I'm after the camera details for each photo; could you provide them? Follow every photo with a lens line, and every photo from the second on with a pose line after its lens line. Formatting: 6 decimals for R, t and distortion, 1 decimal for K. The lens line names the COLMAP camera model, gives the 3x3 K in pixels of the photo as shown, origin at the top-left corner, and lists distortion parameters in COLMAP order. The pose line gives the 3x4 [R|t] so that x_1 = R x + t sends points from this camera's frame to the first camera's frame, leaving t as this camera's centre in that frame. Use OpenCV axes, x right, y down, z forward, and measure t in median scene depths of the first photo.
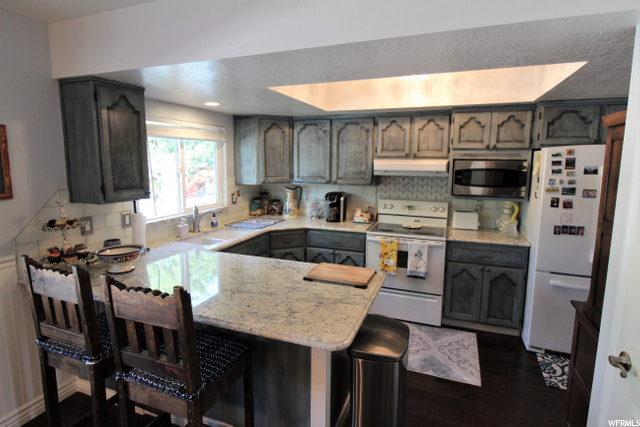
lens RADIAL K [[339.2, 0, 319.8], [0, 339.2, 204.1], [0, 0, 1]] dist [-0.001243, -0.001144]
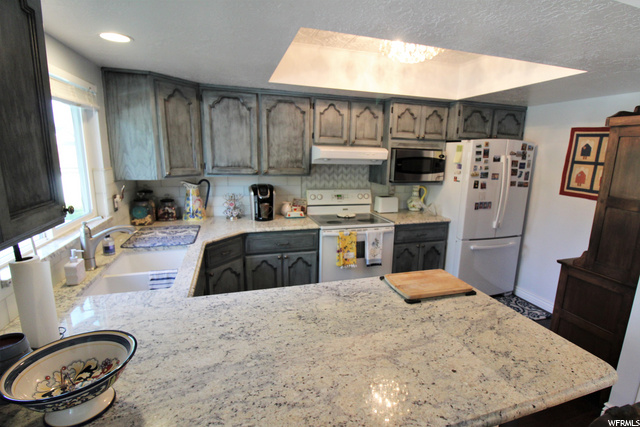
lens RADIAL K [[312.1, 0, 336.0], [0, 312.1, 215.2], [0, 0, 1]] dist [0.001402, -0.012120]
pose [[0.773983, -0.112601, 0.623114, -0.341193], [0.060812, 0.992731, 0.103858, -0.033389], [-0.630279, -0.042492, 0.775205, 0.326541]]
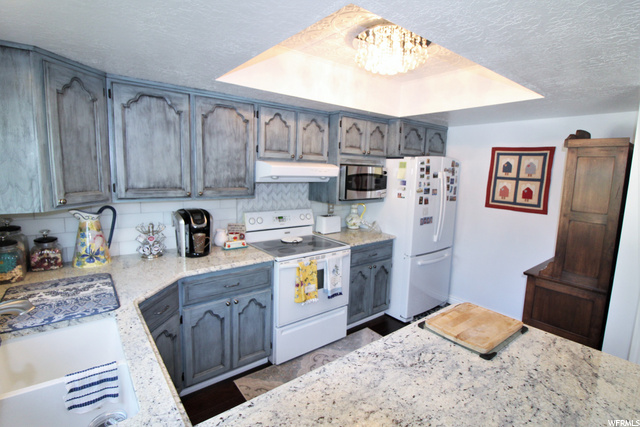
lens RADIAL K [[309.4, 0, 321.0], [0, 309.4, 206.9], [0, 0, 1]] dist [-0.001700, -0.011743]
pose [[0.513782, -0.096997, 0.852420, -0.376229], [0.083905, 0.994506, 0.062593, -0.065162], [-0.853808, 0.039363, 0.519097, 0.552175]]
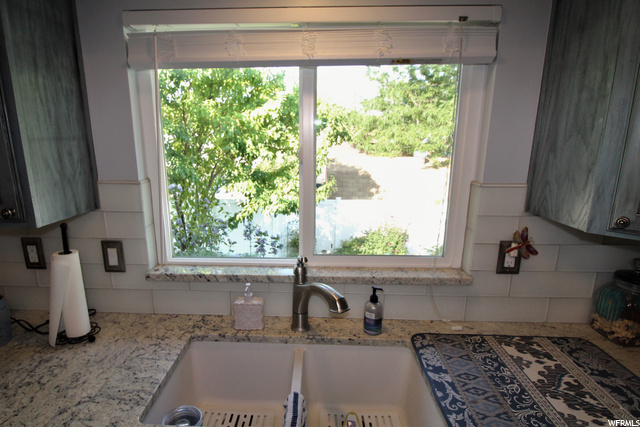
lens RADIAL K [[357.2, 0, 299.8], [0, 357.2, 223.3], [0, 0, 1]] dist [0.001028, -0.017469]
pose [[0.310269, 0.213213, -0.926430, -0.028299], [-0.119761, 0.975527, 0.184403, -0.093786], [0.943075, 0.053736, 0.328211, 0.821594]]
